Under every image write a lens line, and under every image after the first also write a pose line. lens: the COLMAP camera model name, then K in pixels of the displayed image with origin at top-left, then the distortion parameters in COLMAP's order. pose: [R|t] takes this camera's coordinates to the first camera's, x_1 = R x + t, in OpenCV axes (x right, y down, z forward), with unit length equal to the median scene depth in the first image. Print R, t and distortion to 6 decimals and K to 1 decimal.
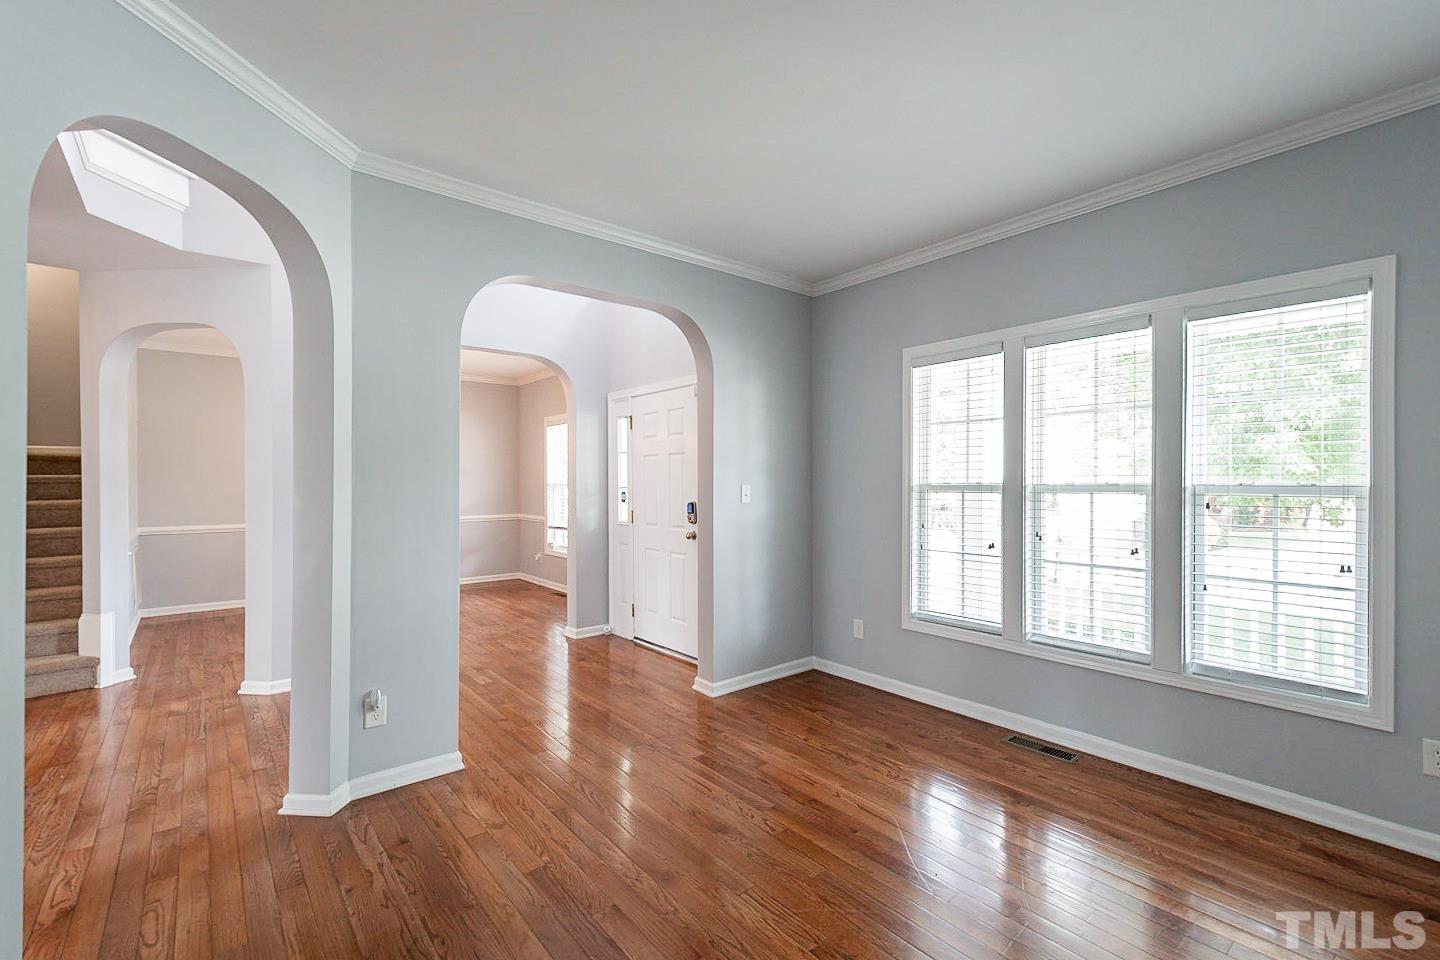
lens RADIAL K [[630.1, 0, 719.5], [0, 630.1, 479.9], [0, 0, 1]] dist [0.013425, -0.004527]
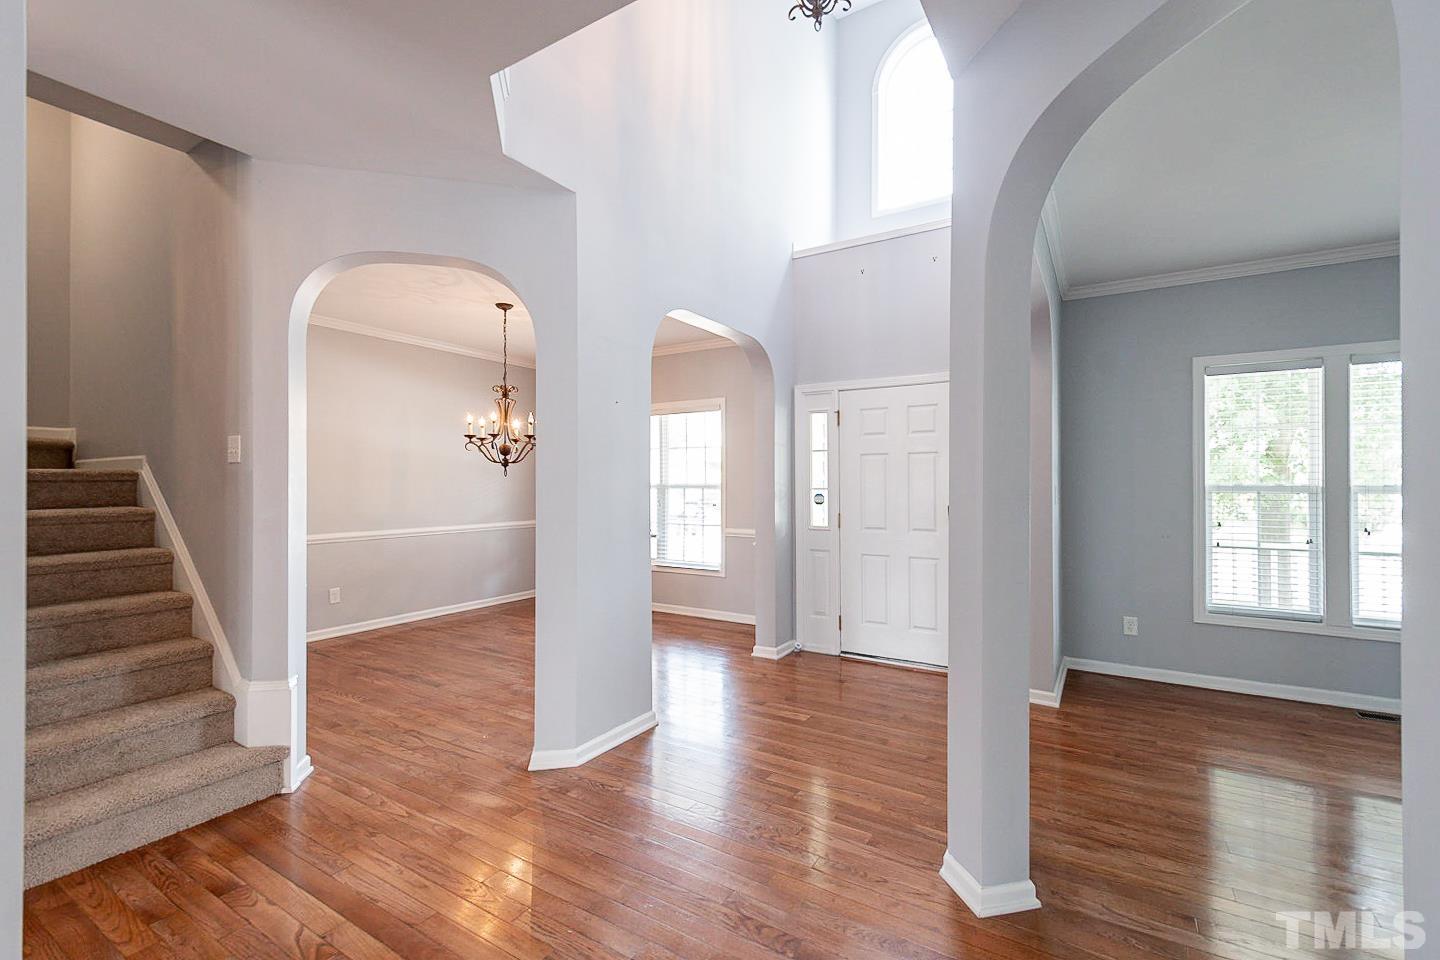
lens RADIAL K [[630.1, 0, 729.3], [0, 630.1, 478.4], [0, 0, 1]] dist [0.013425, -0.004527]
pose [[0.948952, 0.005211, 0.315379, -0.714102], [-0.003448, 0.999975, -0.006148, 0.003722], [-0.315403, 0.004747, 0.948946, 0.218137]]
